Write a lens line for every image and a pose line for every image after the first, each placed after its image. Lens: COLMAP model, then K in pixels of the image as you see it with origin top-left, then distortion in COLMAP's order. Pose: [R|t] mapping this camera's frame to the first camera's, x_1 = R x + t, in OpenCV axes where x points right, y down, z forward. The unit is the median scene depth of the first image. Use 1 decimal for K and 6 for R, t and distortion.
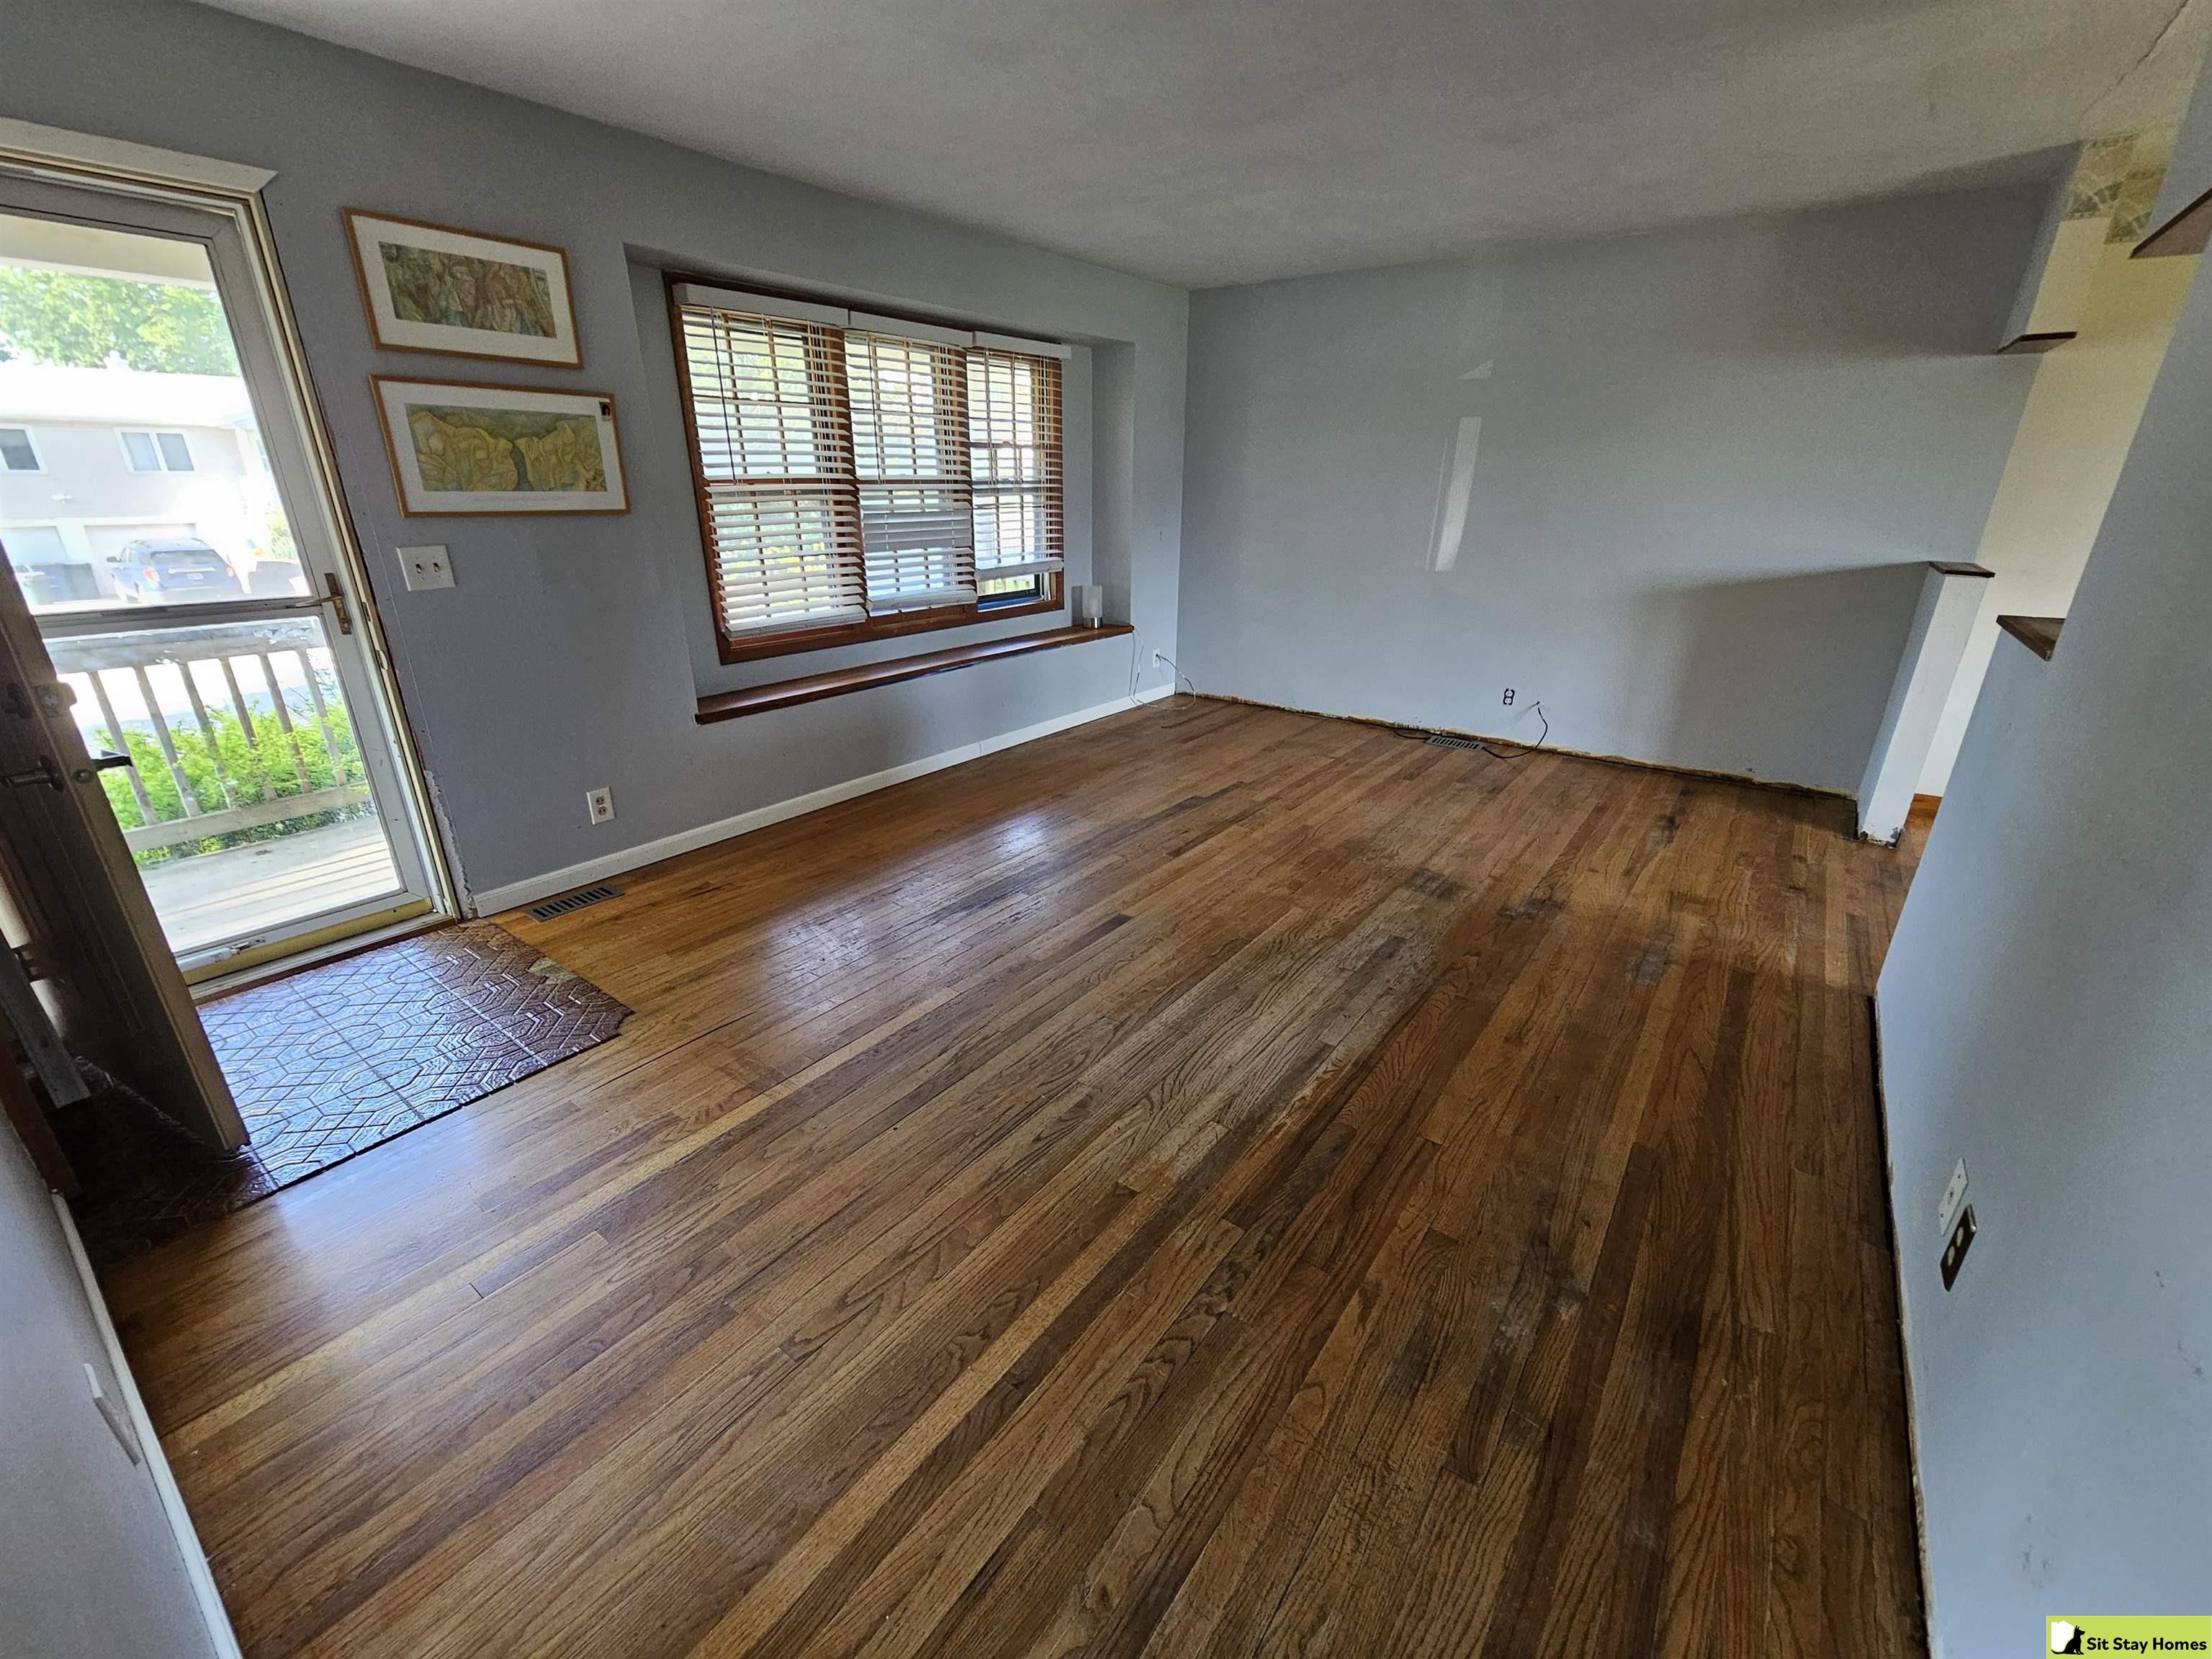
lens RADIAL K [[905.8, 0, 1099.0], [0, 905.8, 830.5], [0, 0, 1]] dist [-0.004480, 0.000116]
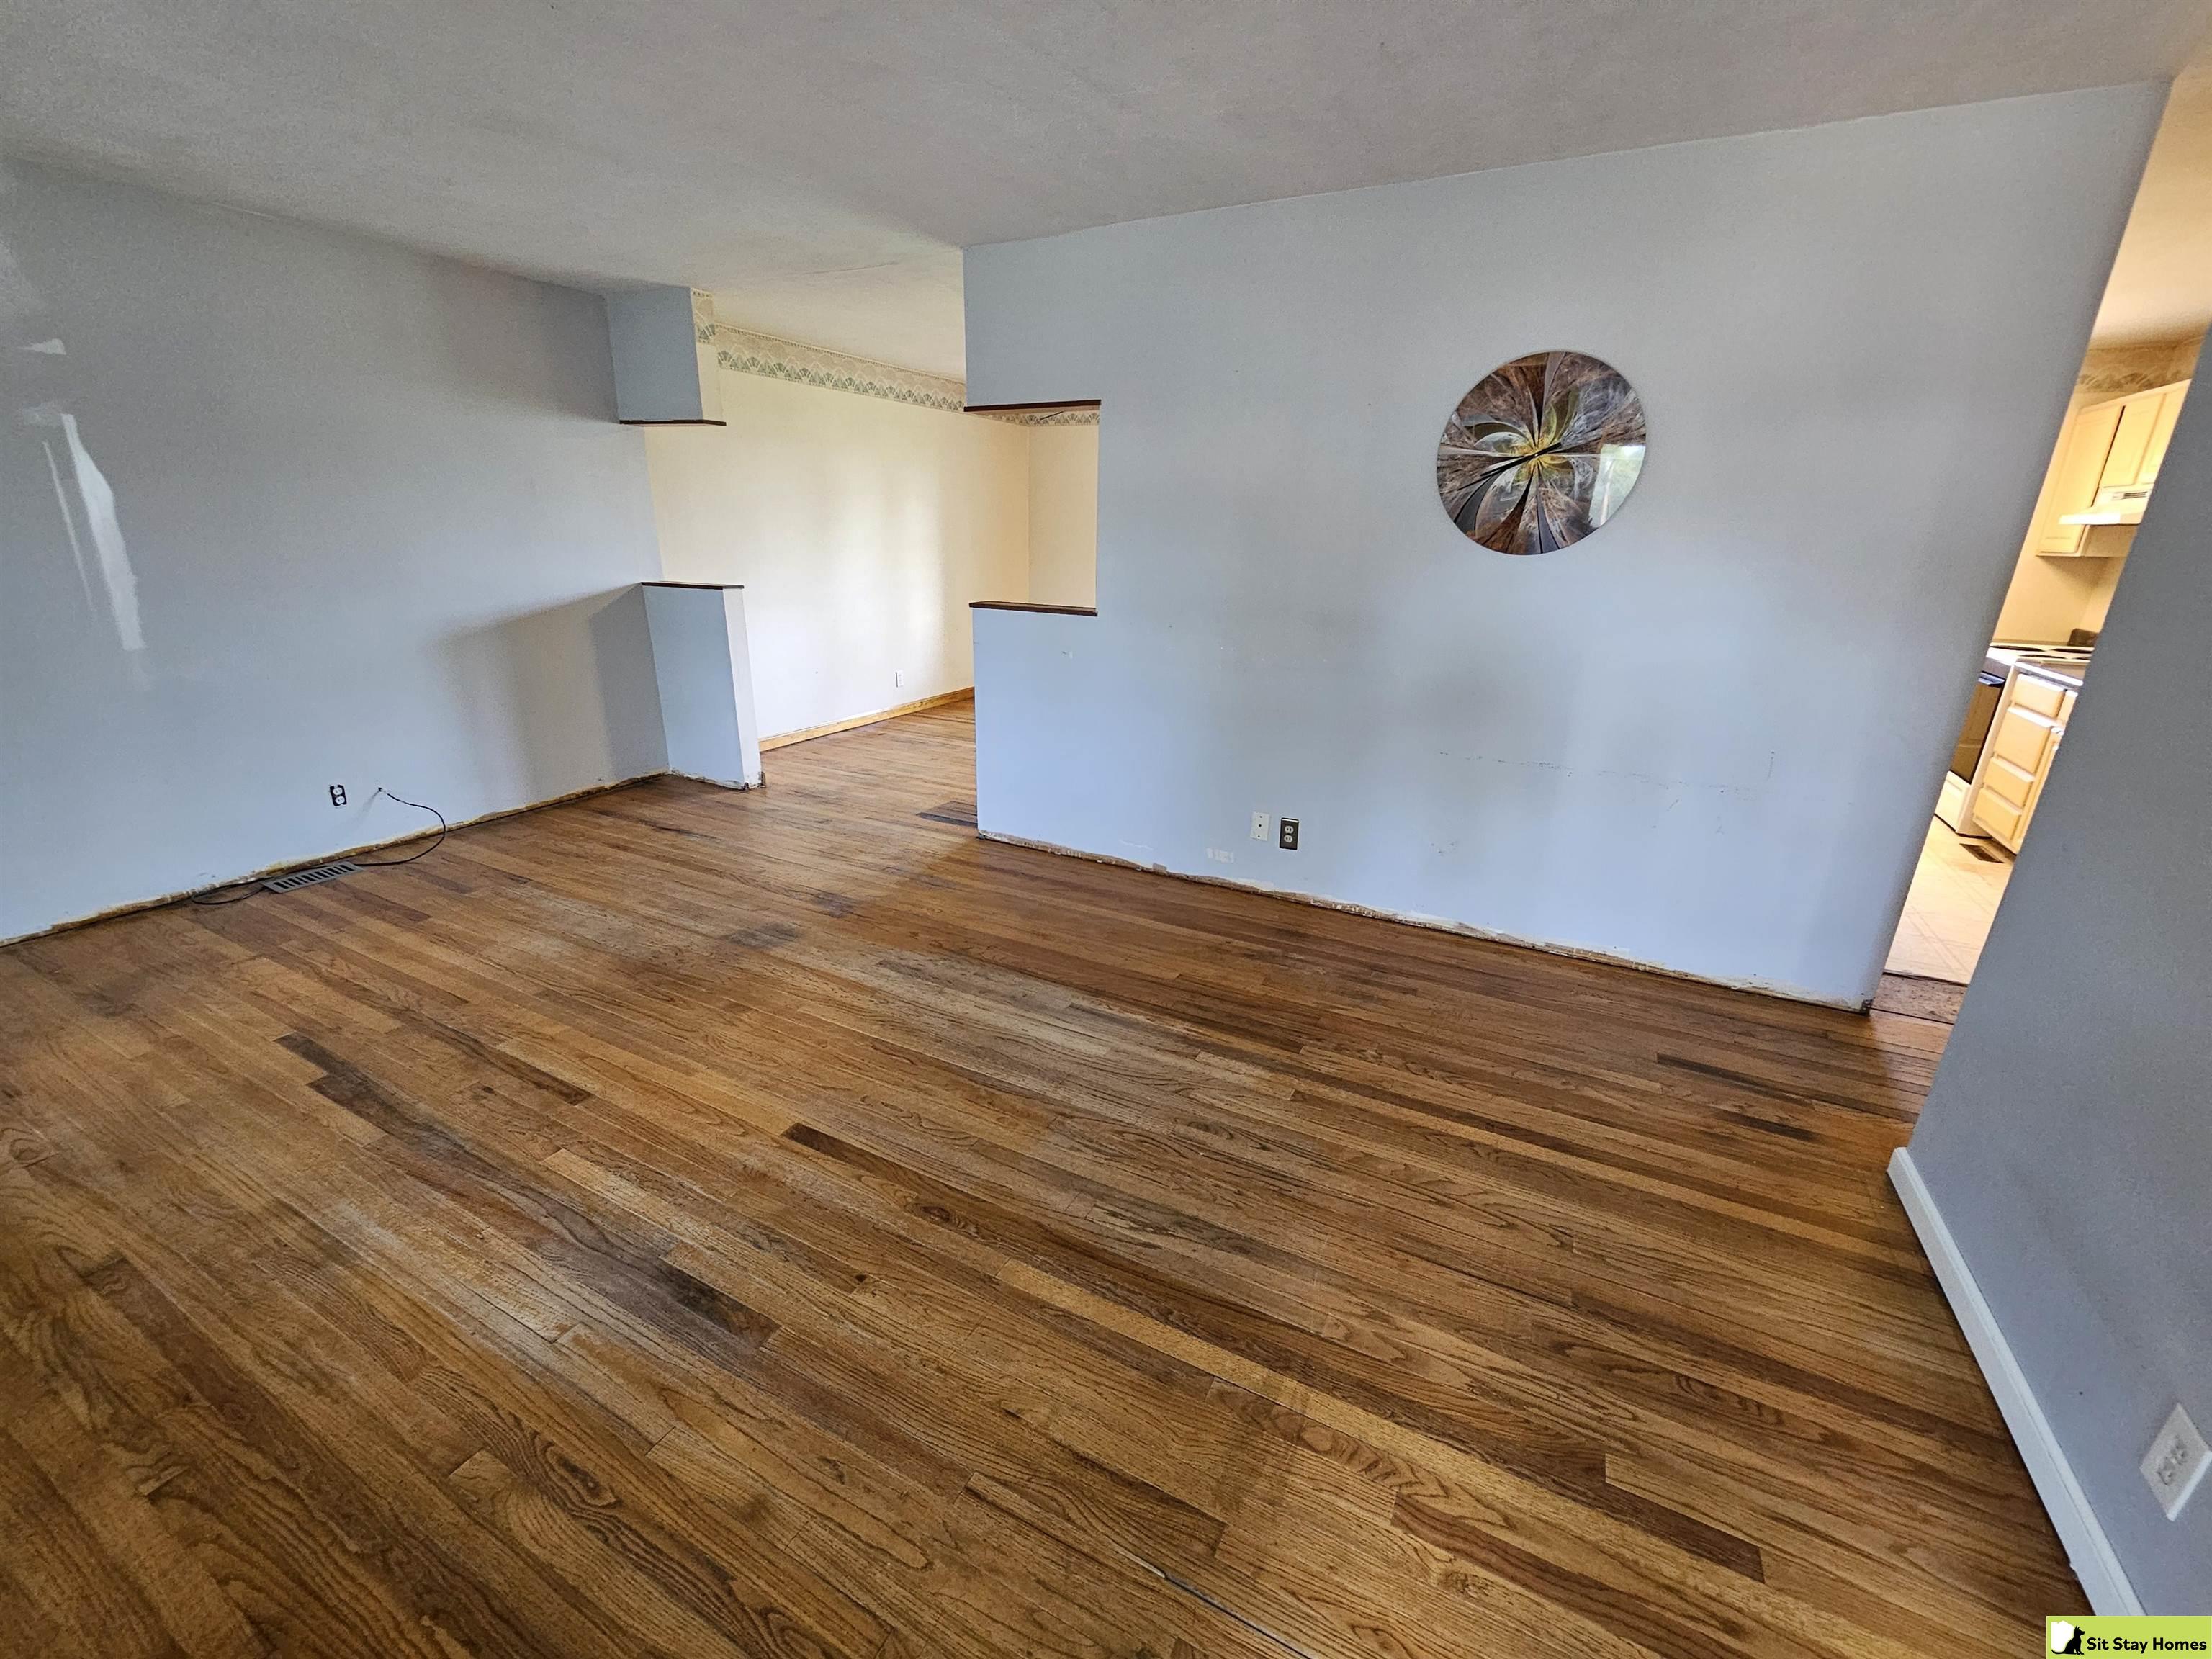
lens RADIAL K [[905.8, 0, 1099.6], [0, 905.8, 836.4], [0, 0, 1]] dist [-0.004480, 0.000116]
pose [[-0.154601, -0.327694, 0.932049, -0.509031], [0.339367, 0.868376, 0.361599, -0.240613], [-0.927863, 0.372210, -0.023044, 0.594192]]
